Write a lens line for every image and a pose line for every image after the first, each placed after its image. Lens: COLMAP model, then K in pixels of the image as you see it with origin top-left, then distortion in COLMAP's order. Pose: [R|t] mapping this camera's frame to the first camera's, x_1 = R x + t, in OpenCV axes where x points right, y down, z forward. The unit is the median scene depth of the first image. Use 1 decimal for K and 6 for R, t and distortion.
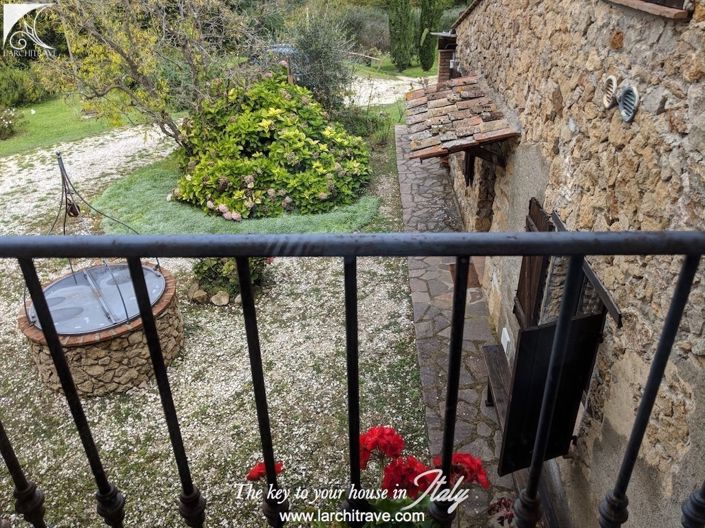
lens RADIAL K [[569.2, 0, 350.9], [0, 569.2, 263.5], [0, 0, 1]] dist [0.104602, -0.237982]
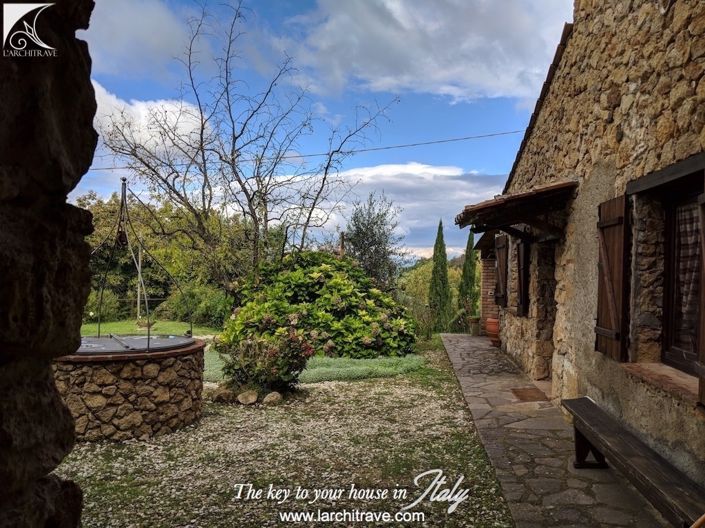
lens RADIAL K [[569.2, 0, 350.9], [0, 569.2, 263.5], [0, 0, 1]] dist [0.104602, -0.237982]
pose [[0.996360, 0.038534, -0.076037, -0.009229], [-0.071804, 0.860137, -0.504983, 0.260445], [0.045943, 0.508605, 0.859773, 0.119159]]
